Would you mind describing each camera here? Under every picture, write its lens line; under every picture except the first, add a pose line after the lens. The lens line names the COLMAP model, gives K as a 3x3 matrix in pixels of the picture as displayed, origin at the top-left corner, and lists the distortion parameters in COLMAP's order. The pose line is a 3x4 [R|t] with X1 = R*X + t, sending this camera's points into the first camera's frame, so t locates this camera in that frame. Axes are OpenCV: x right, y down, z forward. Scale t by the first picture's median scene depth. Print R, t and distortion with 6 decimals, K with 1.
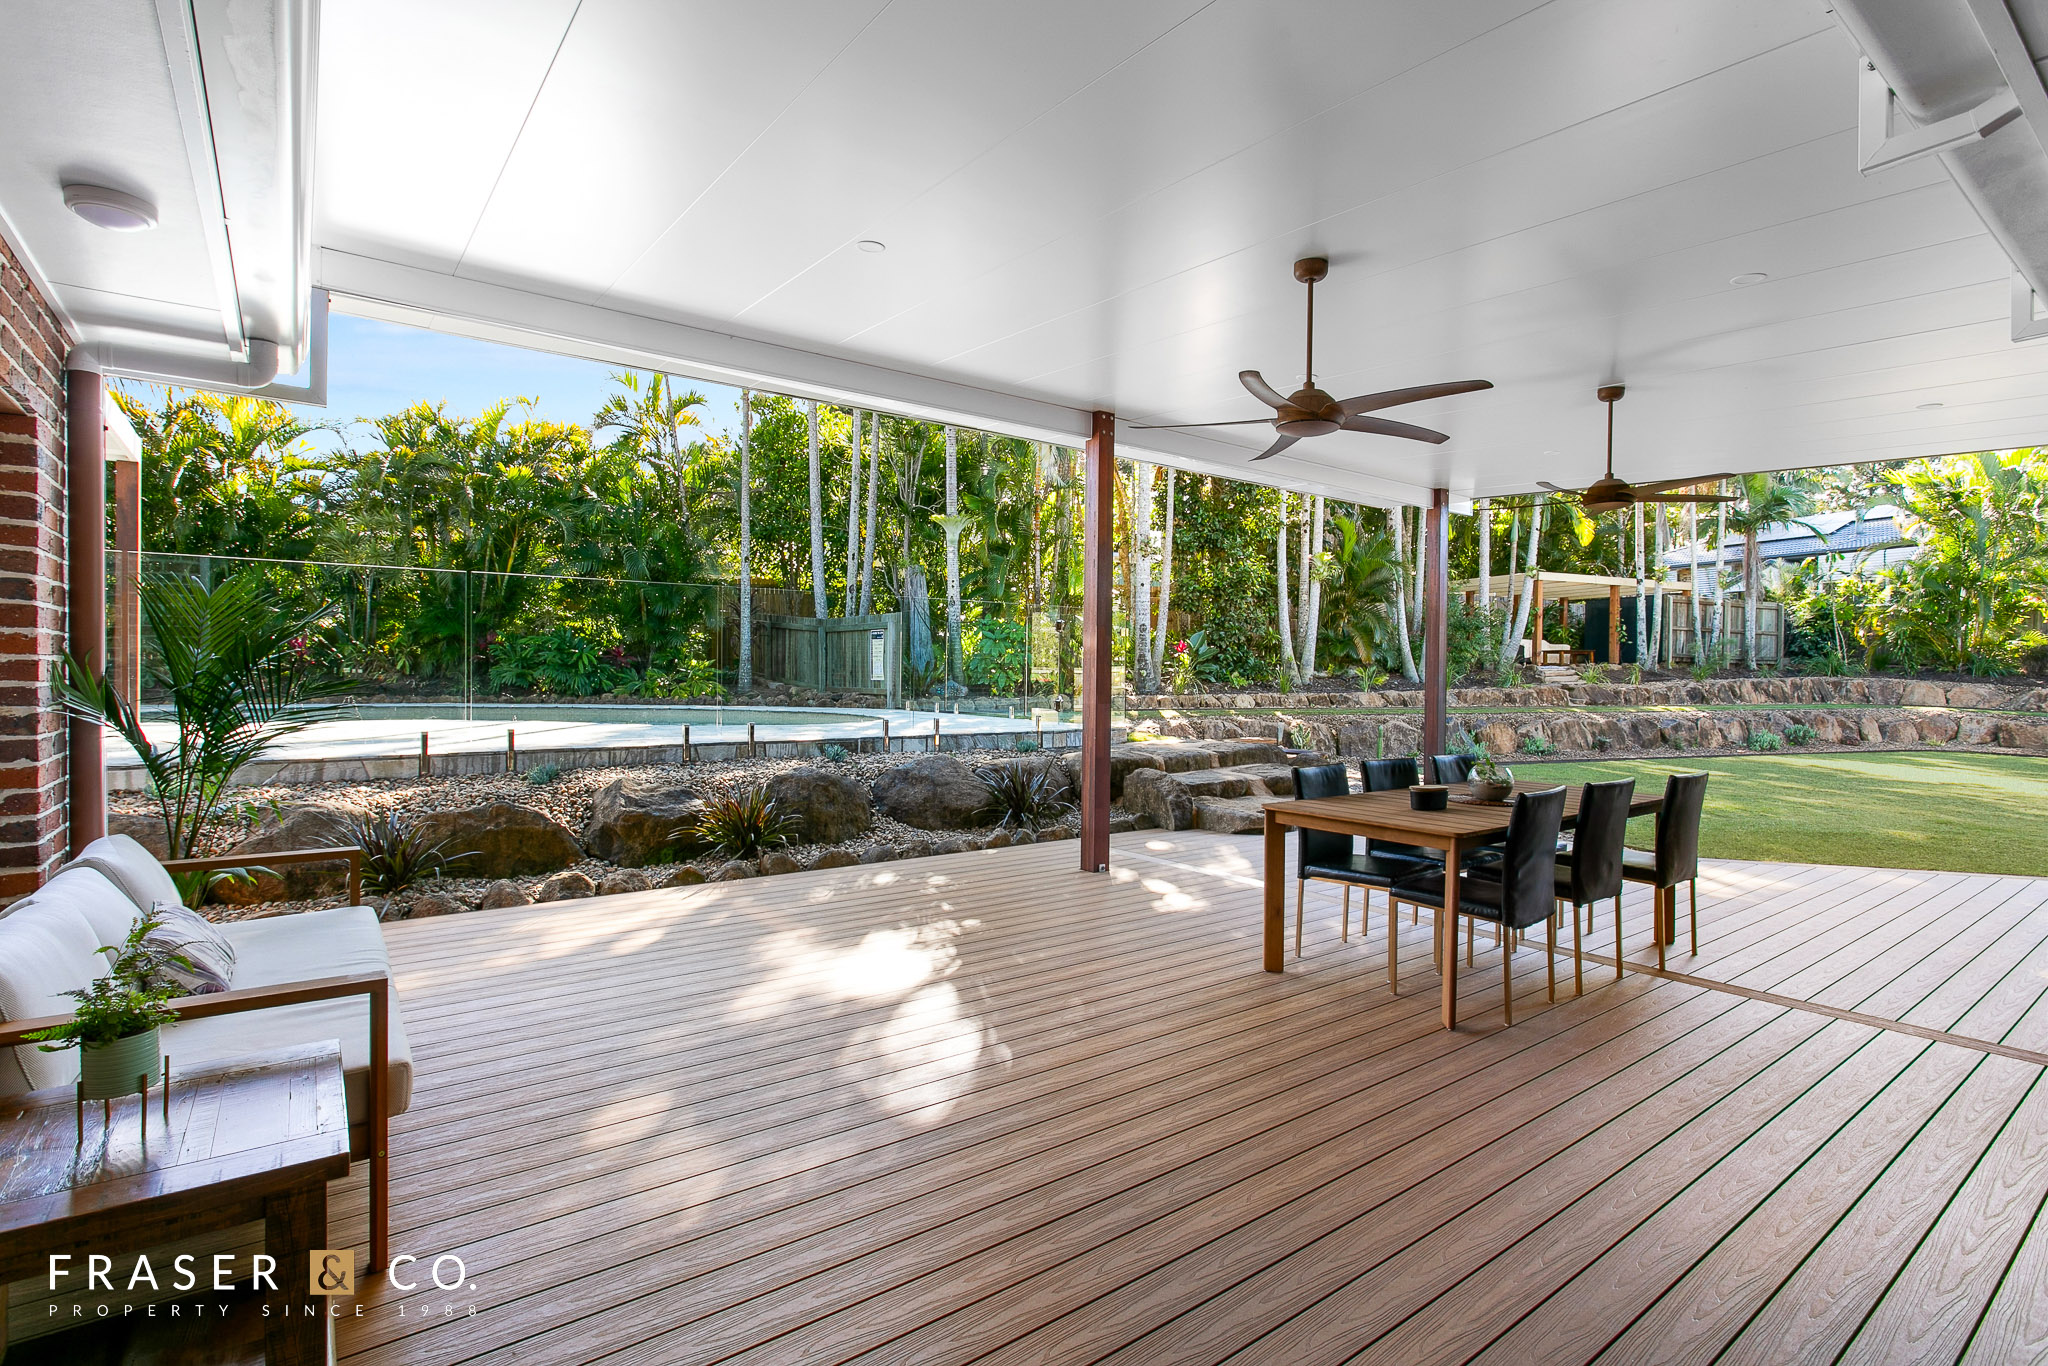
lens RADIAL K [[972.6, 0, 1024.0], [0, 972.6, 683.0], [0, 0, 1]] dist [0.000037, 0.000140]
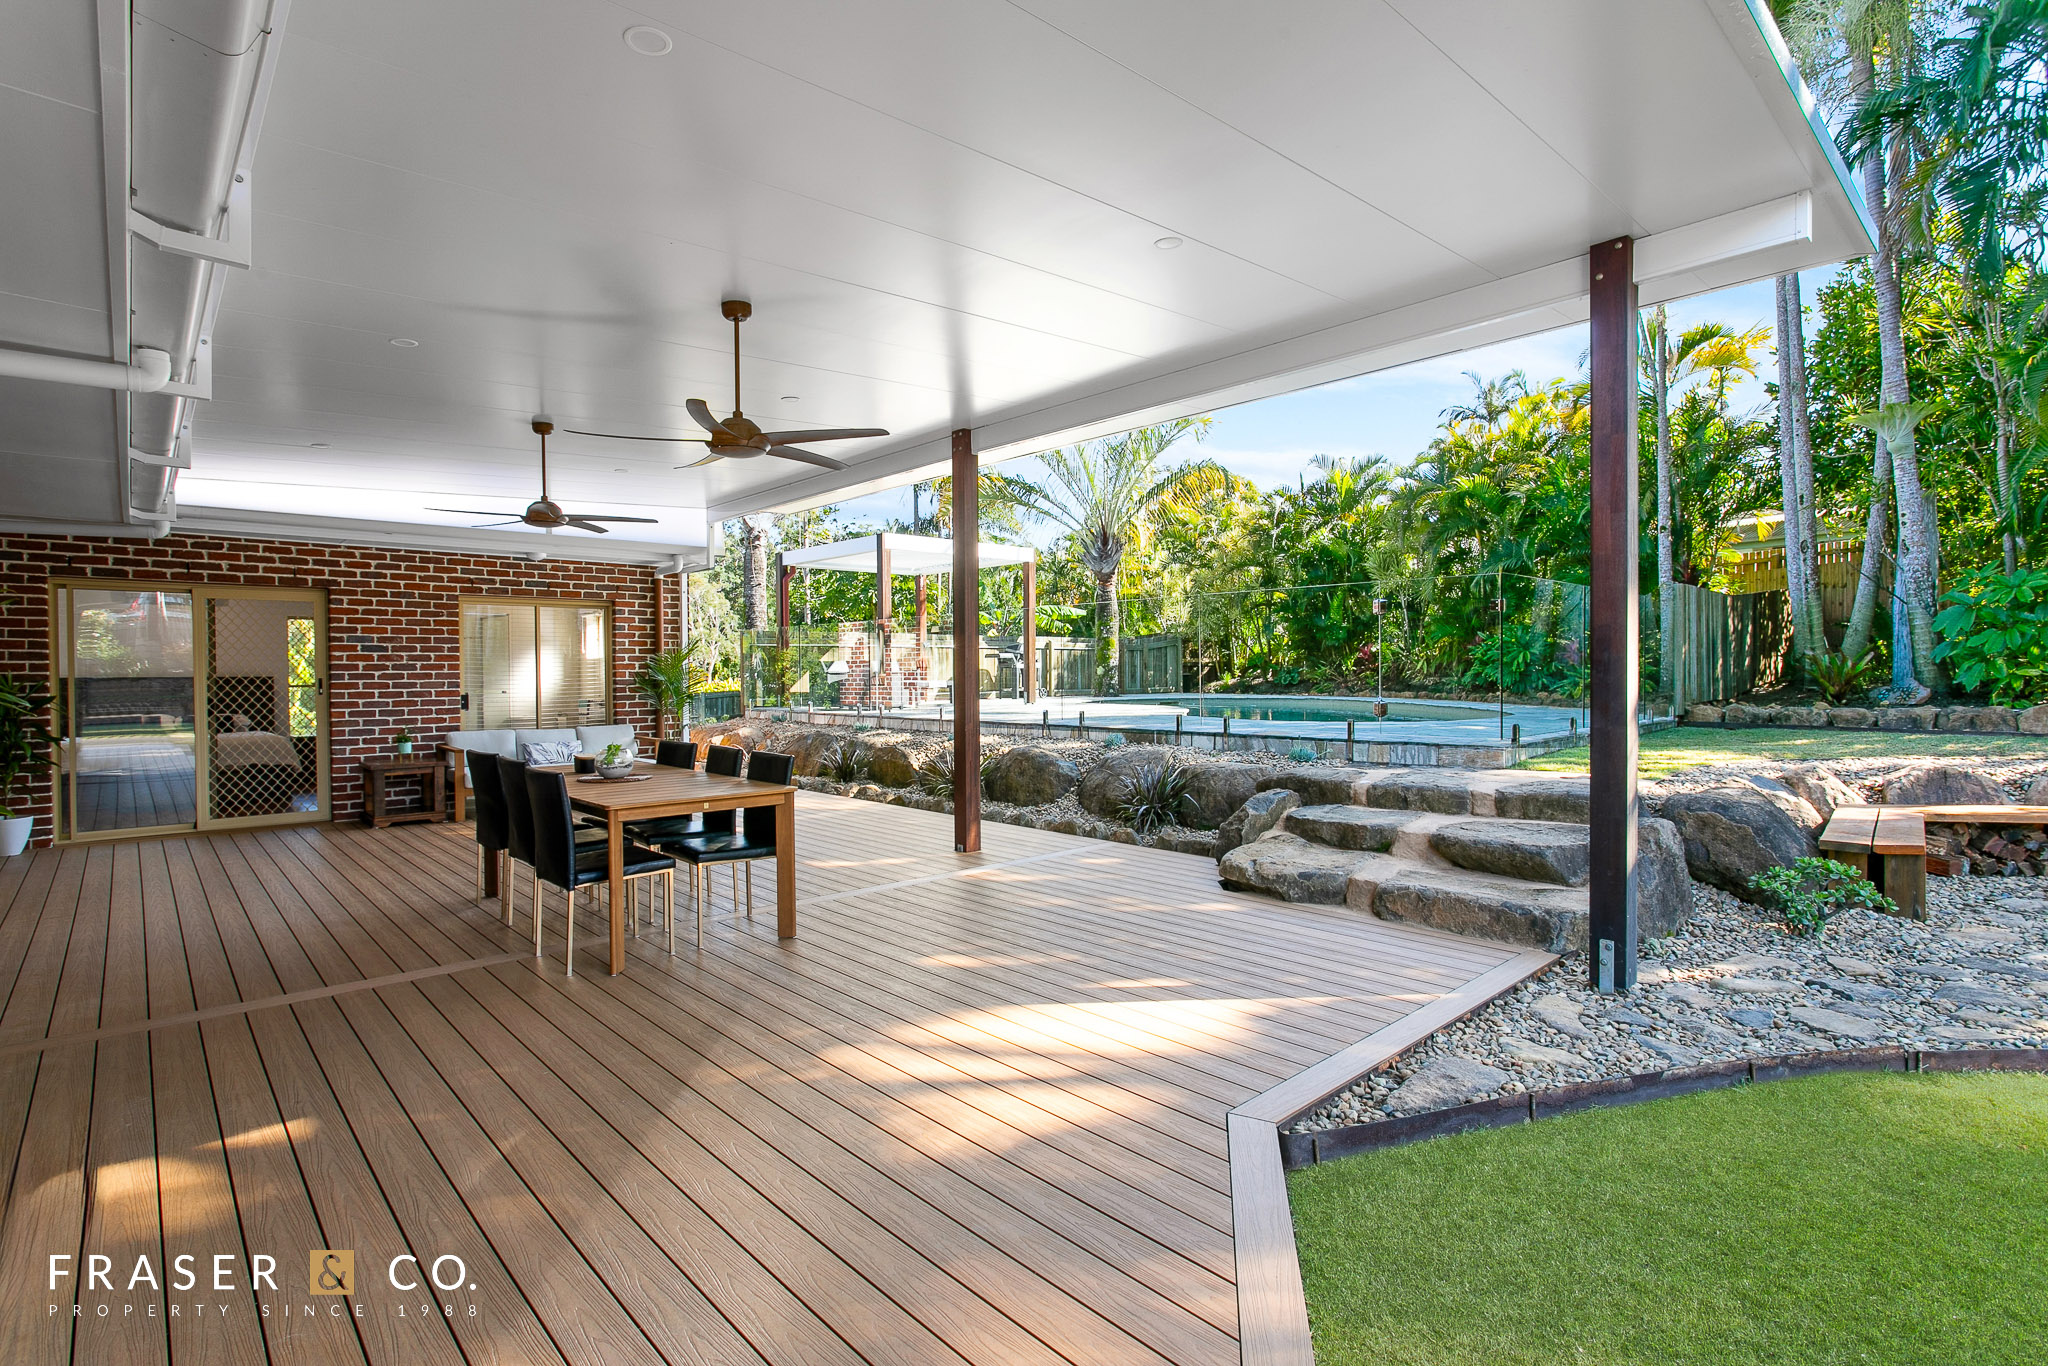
lens RADIAL K [[972.6, 0, 1024.0], [0, 972.6, 683.0], [0, 0, 1]] dist [0.000037, 0.000140]
pose [[0.101519, -0.004593, -0.994823, 1.011008], [-0.019427, 0.999790, -0.006598, 0.019545], [0.994644, 0.019997, 0.101408, 0.879826]]
